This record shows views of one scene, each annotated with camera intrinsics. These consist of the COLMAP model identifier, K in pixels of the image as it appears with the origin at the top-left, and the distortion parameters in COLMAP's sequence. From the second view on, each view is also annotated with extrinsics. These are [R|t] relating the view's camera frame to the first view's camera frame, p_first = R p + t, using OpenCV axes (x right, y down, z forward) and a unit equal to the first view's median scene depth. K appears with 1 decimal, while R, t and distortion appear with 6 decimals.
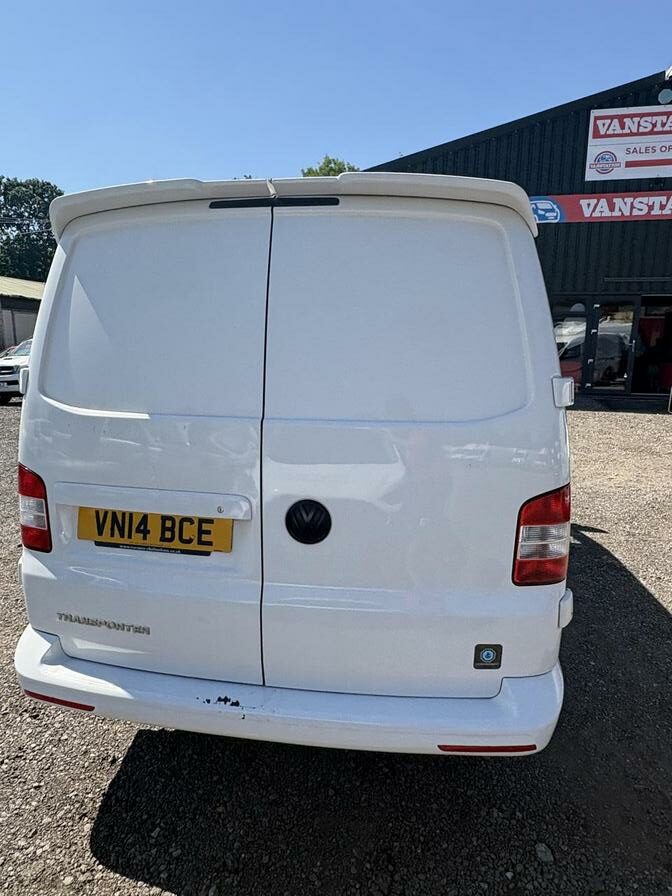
lens RADIAL K [[537.0, 0, 346.4], [0, 537.0, 438.3], [0, 0, 1]] dist [0.002584, 0.000550]
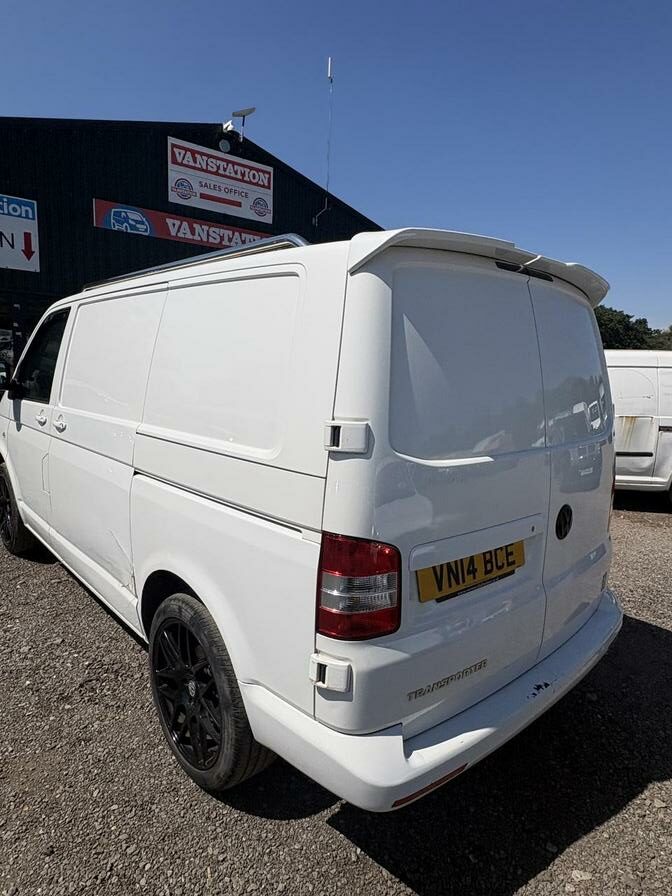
lens RADIAL K [[537.4, 0, 333.8], [0, 537.4, 440.4], [0, 0, 1]] dist [-0.001380, -0.000022]
pose [[0.637681, -0.103384, 0.763331, -0.215246], [0.103594, 0.993460, 0.048011, -0.025044], [-0.763303, 0.048461, 0.644220, 0.087451]]
